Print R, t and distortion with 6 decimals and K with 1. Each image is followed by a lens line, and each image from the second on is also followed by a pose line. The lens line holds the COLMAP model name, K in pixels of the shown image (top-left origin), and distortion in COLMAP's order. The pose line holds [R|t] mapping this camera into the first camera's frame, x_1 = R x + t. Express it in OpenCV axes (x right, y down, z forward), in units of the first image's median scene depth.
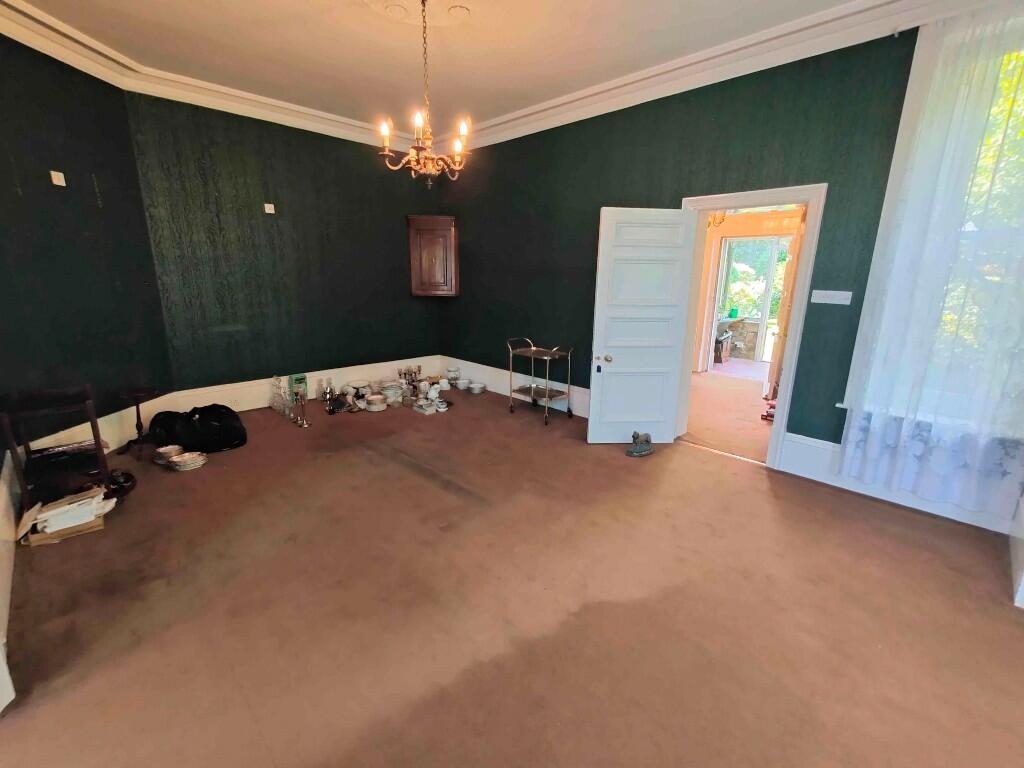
lens RADIAL K [[452.7, 0, 512.0], [0, 452.7, 383.1], [0, 0, 1]] dist [0.003680, 0.001140]
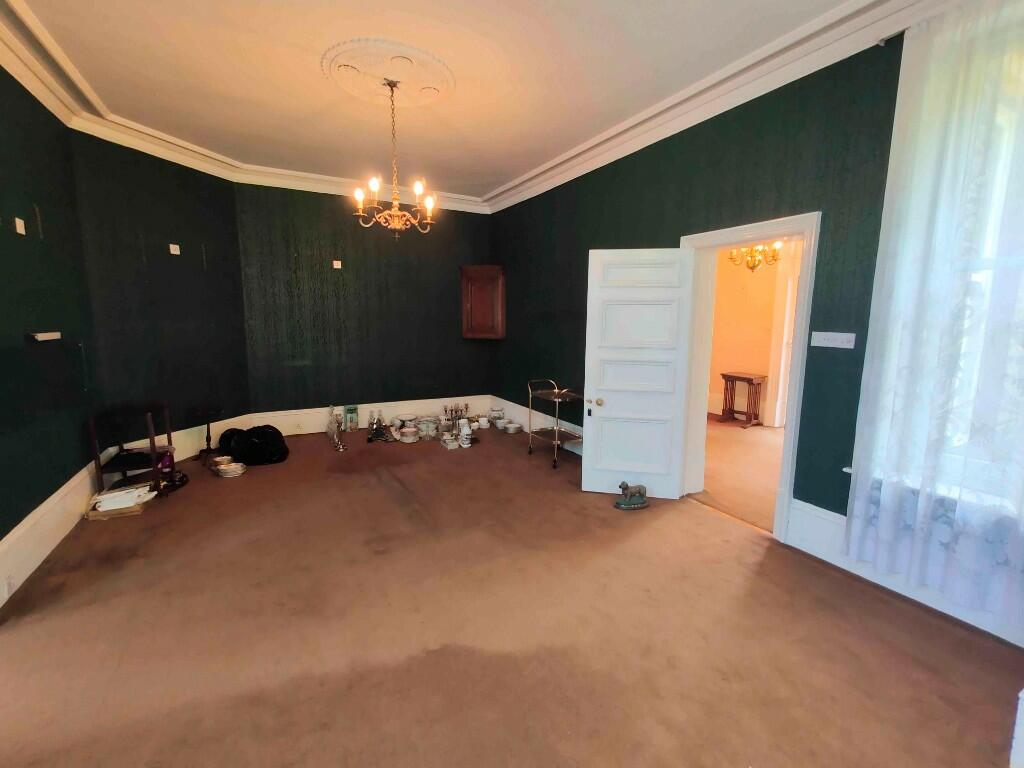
lens RADIAL K [[452.7, 0, 511.8], [0, 452.7, 382.4], [0, 0, 1]] dist [0.003680, 0.001140]
pose [[0.959173, 0.034276, -0.280734, 0.337463], [-0.062898, 0.993623, -0.093584, 0.006770], [0.275736, 0.107421, 0.955212, 0.029667]]
